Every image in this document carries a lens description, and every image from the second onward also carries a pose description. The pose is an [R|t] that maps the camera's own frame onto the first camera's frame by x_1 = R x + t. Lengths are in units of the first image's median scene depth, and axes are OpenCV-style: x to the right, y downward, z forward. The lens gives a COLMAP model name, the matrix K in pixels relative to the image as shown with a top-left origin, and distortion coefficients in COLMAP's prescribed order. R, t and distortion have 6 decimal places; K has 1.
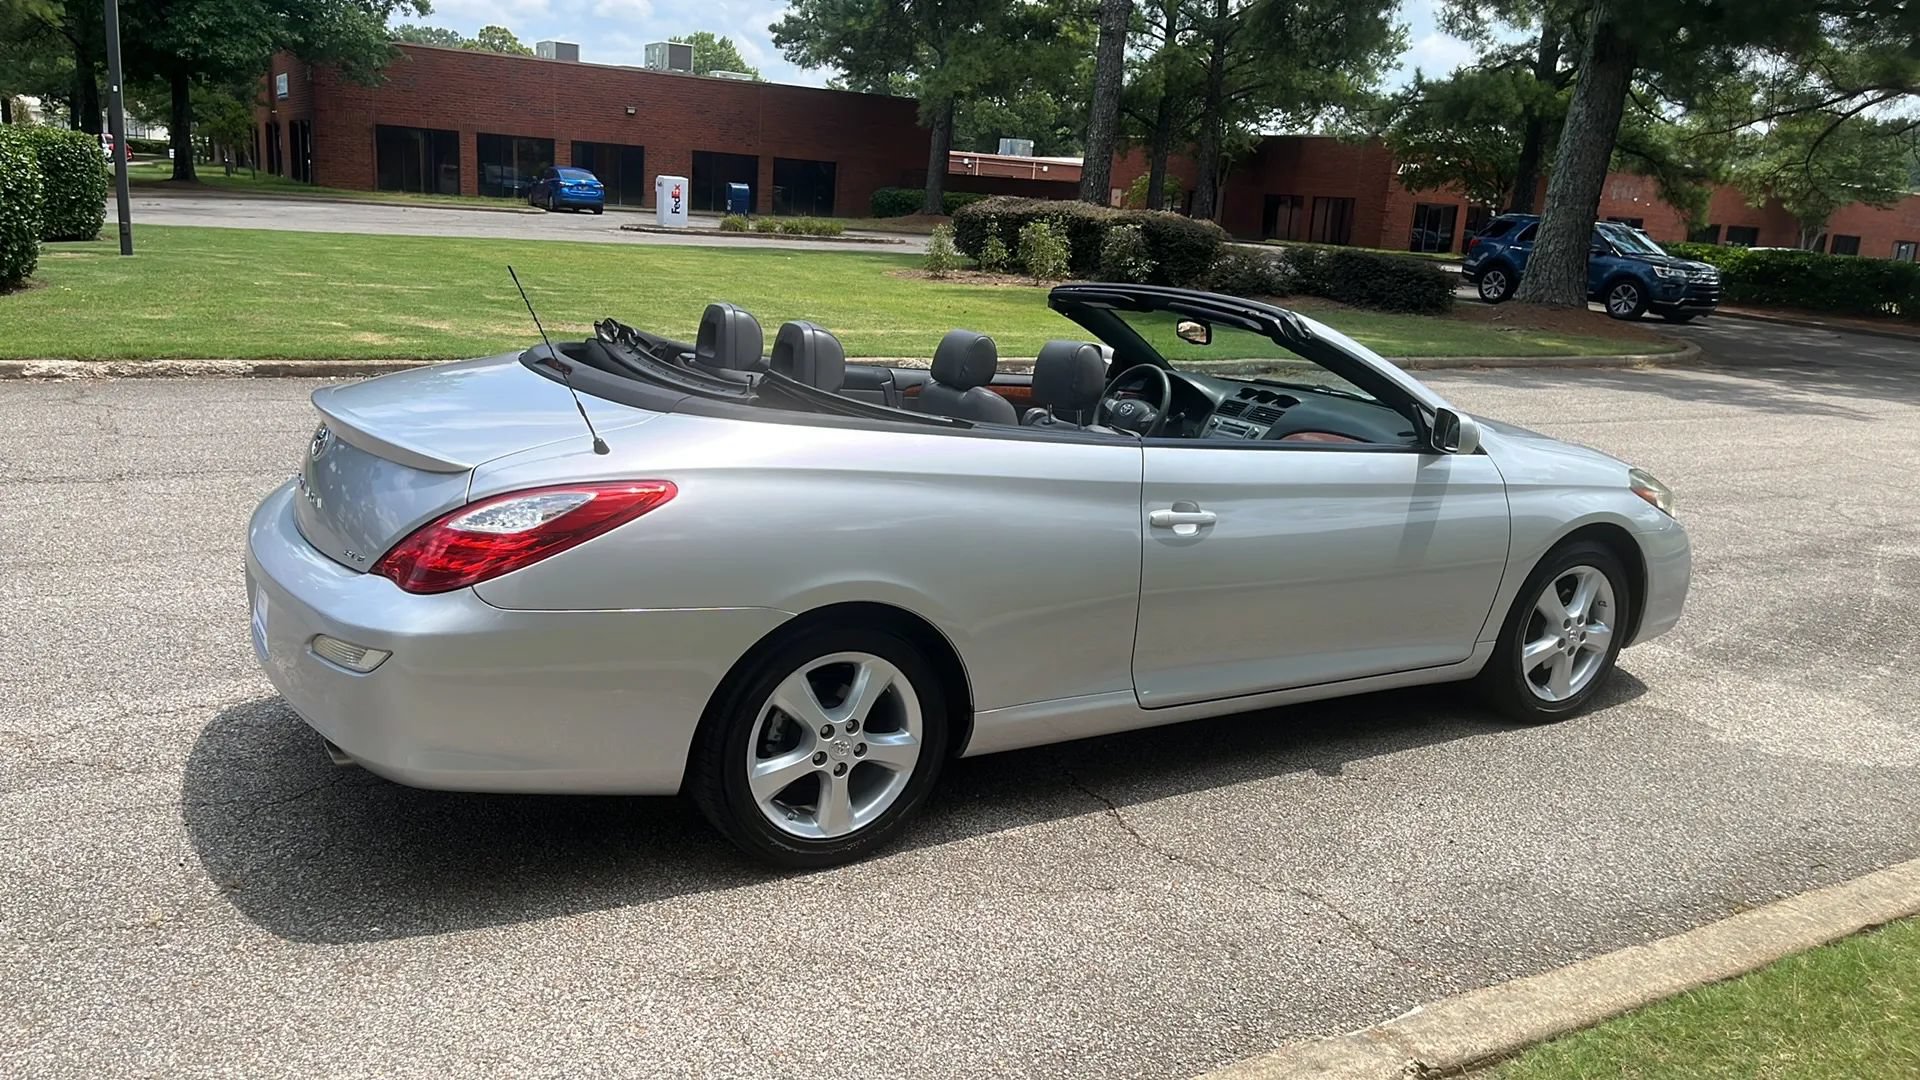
lens RADIAL K [[1420.3, 0, 957.3], [0, 1420.3, 535.6], [0, 0, 1]] dist [0.072061, -0.095732]
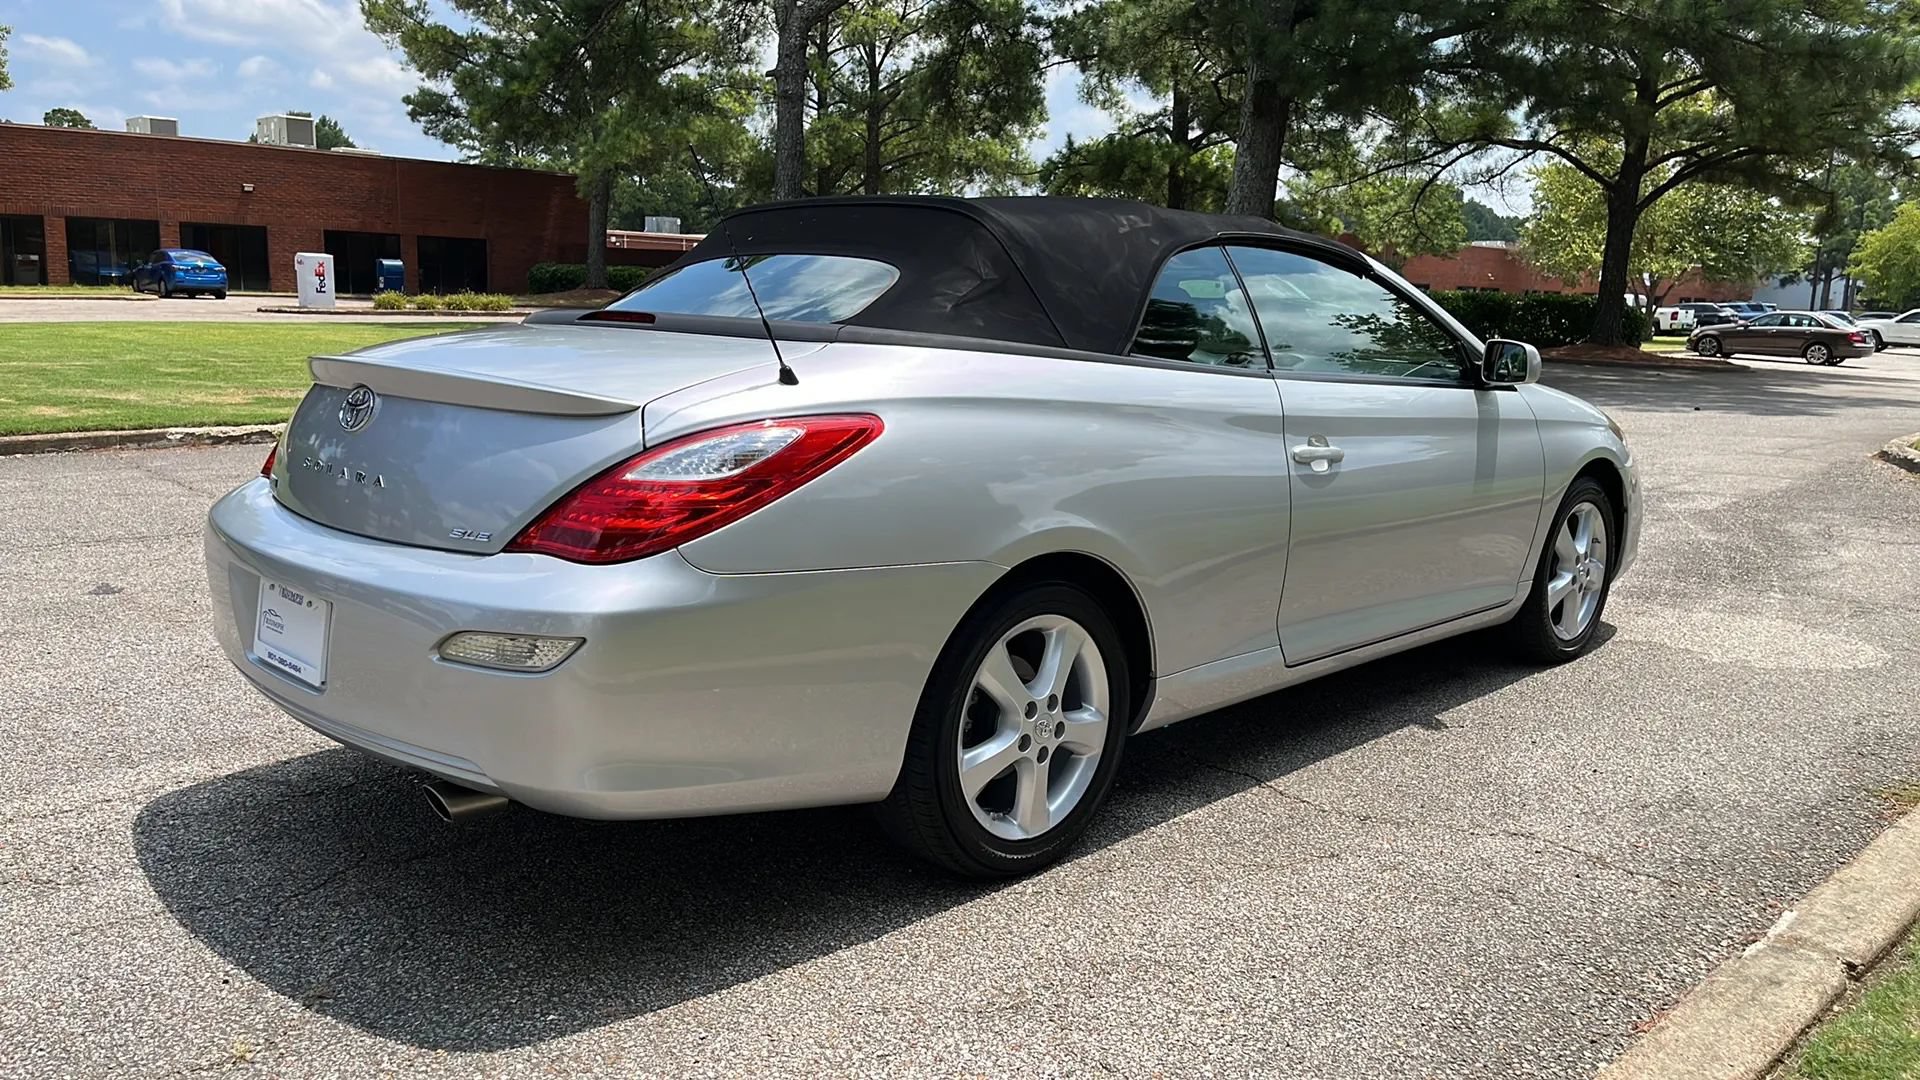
lens RADIAL K [[1413.6, 0, 970.2], [0, 1413.6, 537.3], [0, 0, 1]] dist [0.069311, -0.091060]
pose [[0.966702, -0.078653, 0.243518, -0.083448], [0.090884, 0.995082, -0.039388, 0.016690], [-0.239222, 0.060209, 0.969096, 0.046839]]
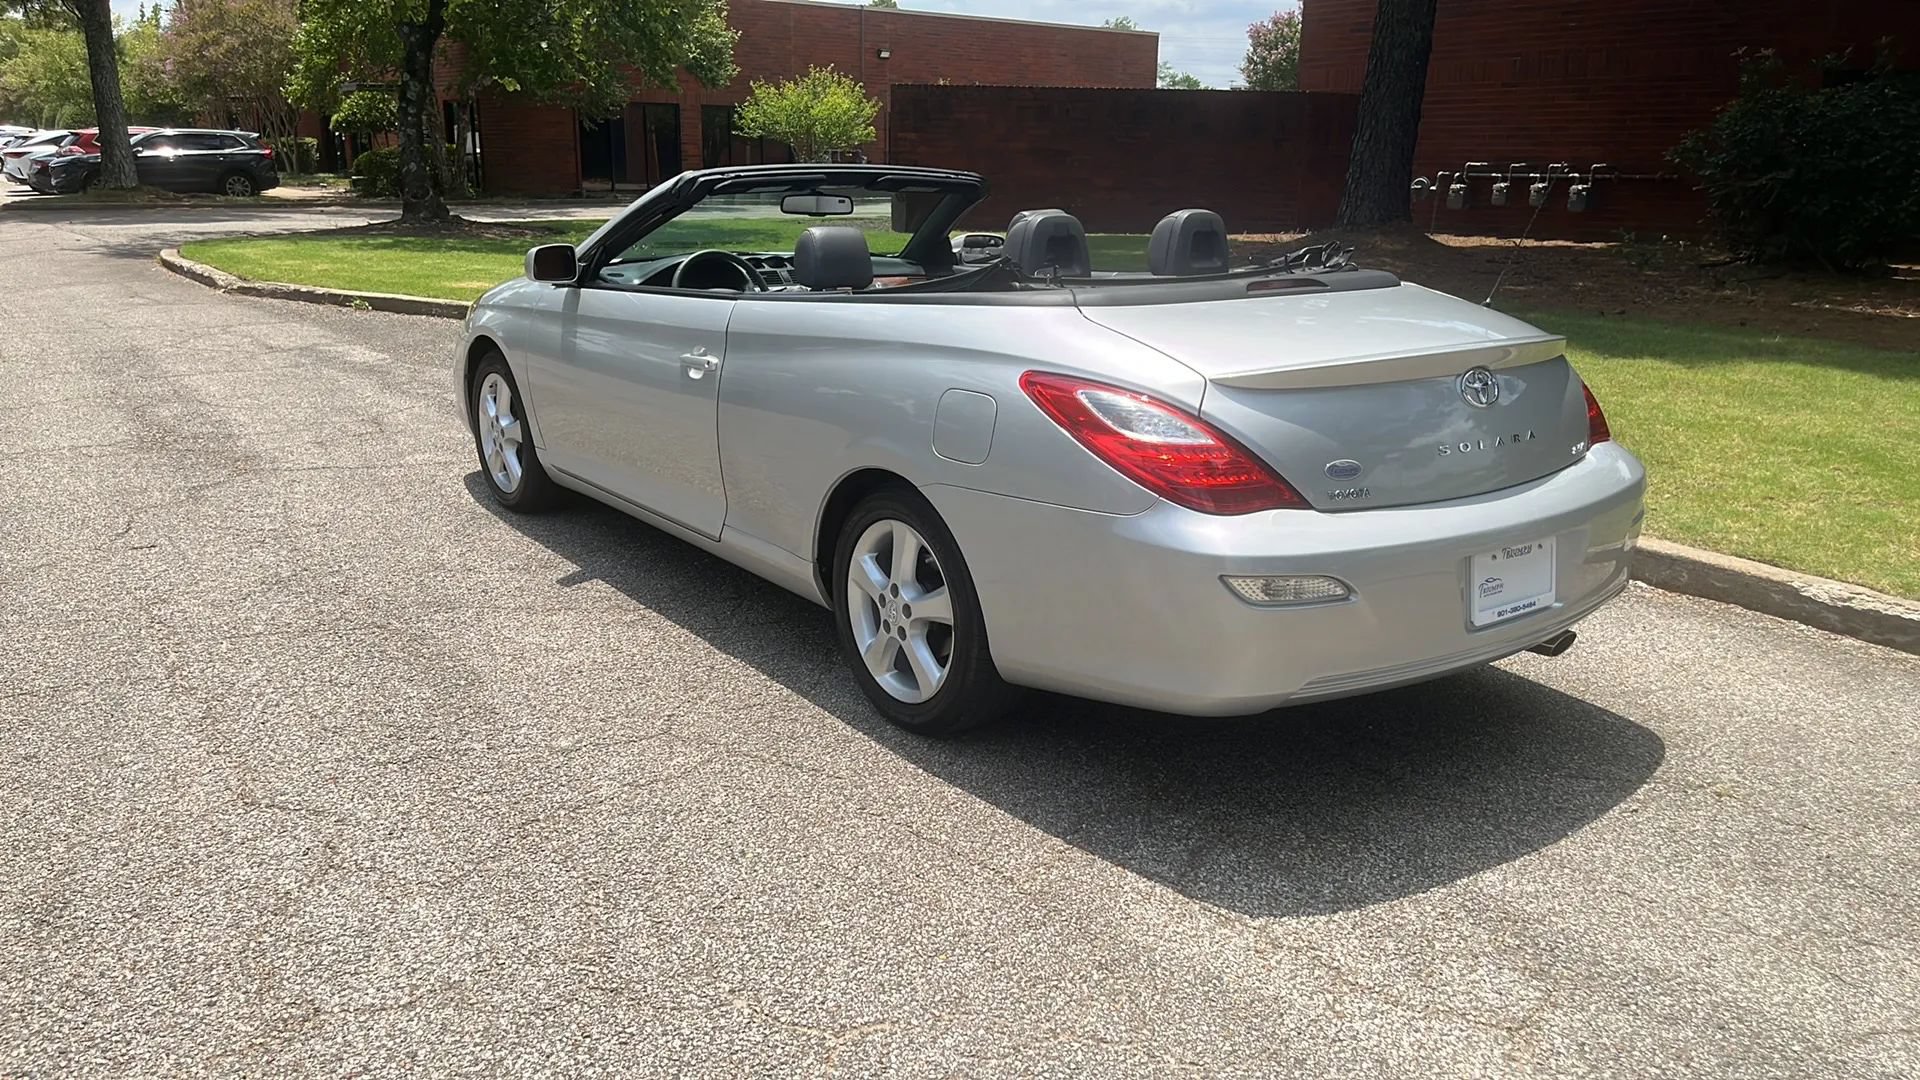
lens RADIAL K [[1429.4, 0, 964.0], [0, 1429.4, 542.3], [0, 0, 1]] dist [0.043997, -0.045277]
pose [[-0.108159, -0.322347, 0.940422, -0.340299], [0.202357, 0.919028, 0.338287, -0.091782], [-0.973321, 0.226890, -0.034172, 0.361701]]
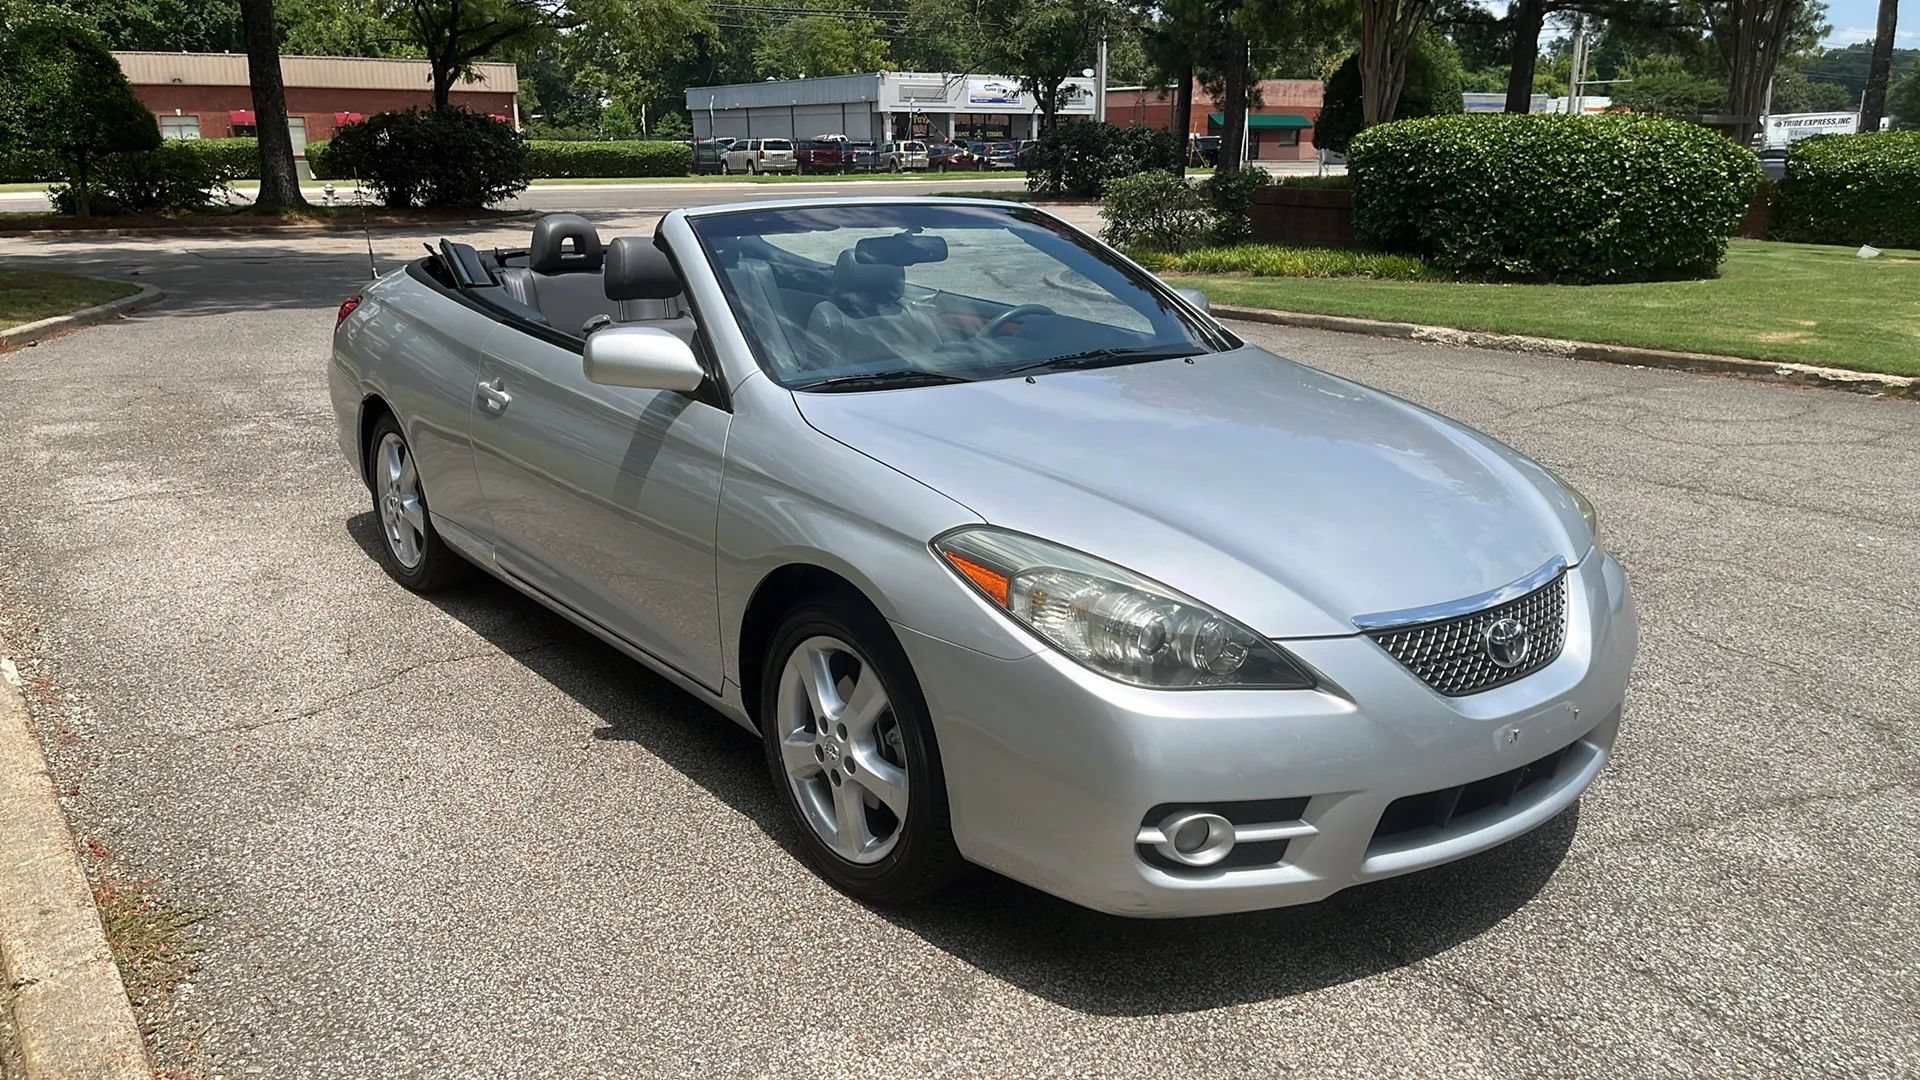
lens RADIAL K [[1446.3, 0, 964.6], [0, 1446.3, 540.0], [0, 0, 1]] dist [0.081586, -0.117751]
pose [[0.128291, 0.196256, -0.972124, 0.370273], [-0.222934, 0.960844, 0.164558, -0.047377], [0.966355, 0.195608, 0.167020, 0.340123]]
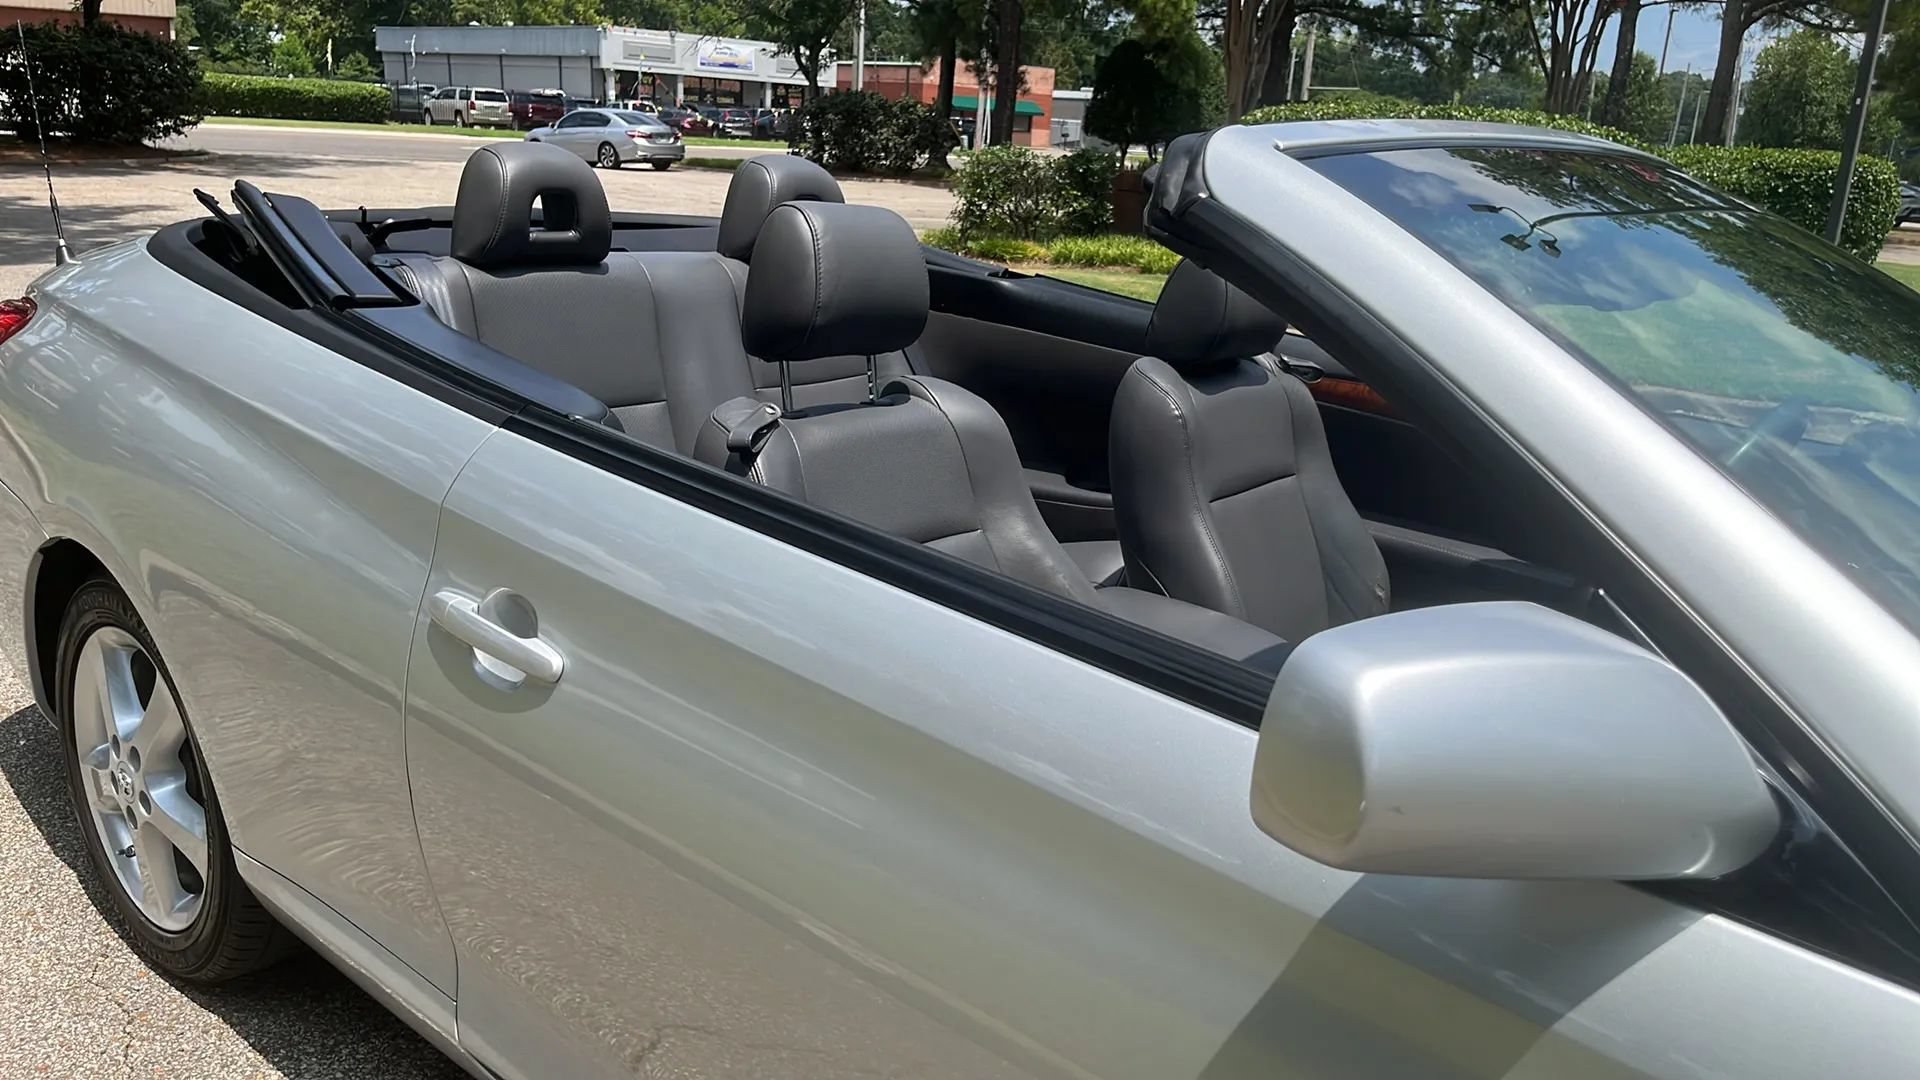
lens RADIAL K [[1422.3, 0, 1002.1], [0, 1422.3, 551.9], [0, 0, 1]] dist [0.063031, -0.076772]
pose [[0.342848, 0.220059, -0.913252, 0.155369], [-0.253054, 0.957872, 0.135810, -0.033573], [0.904665, 0.184540, 0.384091, 0.280241]]
